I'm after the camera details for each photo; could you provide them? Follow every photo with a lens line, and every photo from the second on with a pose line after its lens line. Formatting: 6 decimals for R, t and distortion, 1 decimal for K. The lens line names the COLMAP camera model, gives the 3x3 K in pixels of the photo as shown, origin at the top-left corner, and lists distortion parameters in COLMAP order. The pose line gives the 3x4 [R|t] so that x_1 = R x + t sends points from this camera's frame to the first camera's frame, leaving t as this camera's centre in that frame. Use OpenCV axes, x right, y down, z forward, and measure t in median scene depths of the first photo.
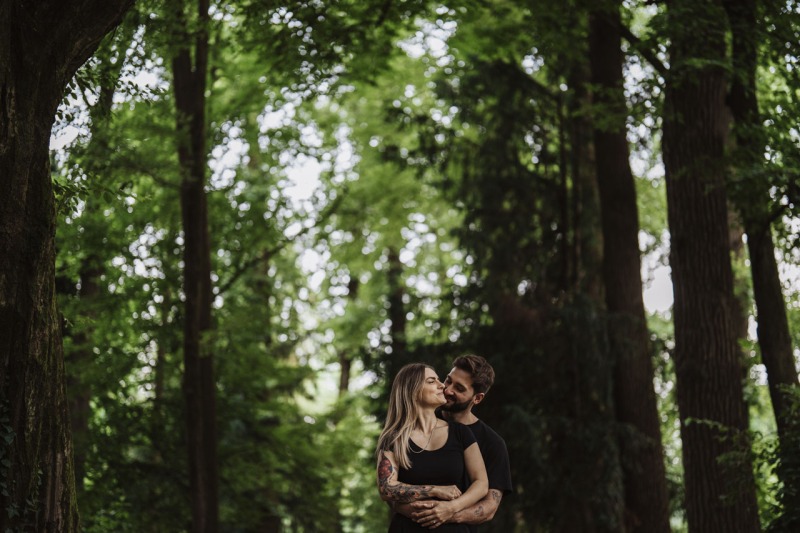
lens RADIAL K [[1150.1, 0, 396.7], [0, 1150.1, 278.3], [0, 0, 1]] dist [-0.155272, 1.192413]
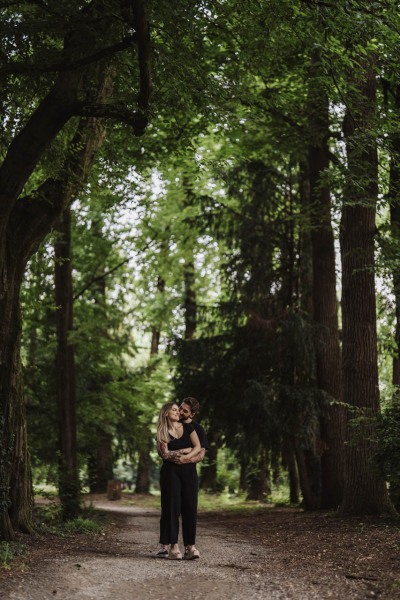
lens RADIAL K [[862.6, 0, 200.0], [0, 862.6, 300.0], [0, 0, 1]] dist [-0.155272, 1.192413]
pose [[0.999880, 0.014770, 0.004724, 0.011740], [-0.015016, 0.998242, 0.057333, -0.057319], [-0.003869, -0.057397, 0.998344, -0.192152]]
